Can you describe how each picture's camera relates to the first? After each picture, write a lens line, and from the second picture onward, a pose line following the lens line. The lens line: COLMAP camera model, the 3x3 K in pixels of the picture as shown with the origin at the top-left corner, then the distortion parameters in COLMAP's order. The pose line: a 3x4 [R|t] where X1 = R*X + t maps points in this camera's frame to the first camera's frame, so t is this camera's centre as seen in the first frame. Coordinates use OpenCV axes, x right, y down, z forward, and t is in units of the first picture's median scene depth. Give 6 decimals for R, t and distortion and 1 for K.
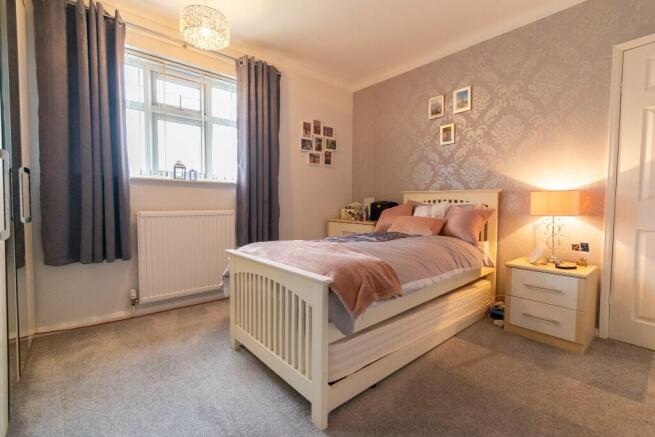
lens RADIAL K [[288.5, 0, 326.9], [0, 288.5, 216.9], [0, 0, 1]] dist [0.001264, -0.000171]
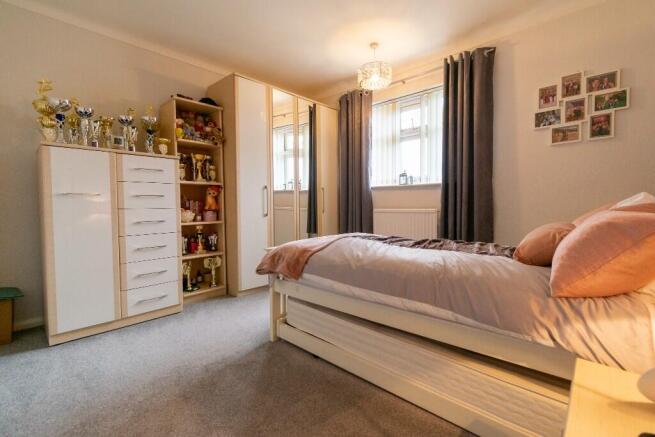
lens RADIAL K [[288.5, 0, 327.8], [0, 288.5, 217.8], [0, 0, 1]] dist [0.001264, -0.000171]
pose [[0.122012, 0.045145, -0.991501, 0.575728], [-0.035030, 0.998539, 0.041155, -0.016819], [0.991910, 0.029711, 0.123415, 0.383948]]
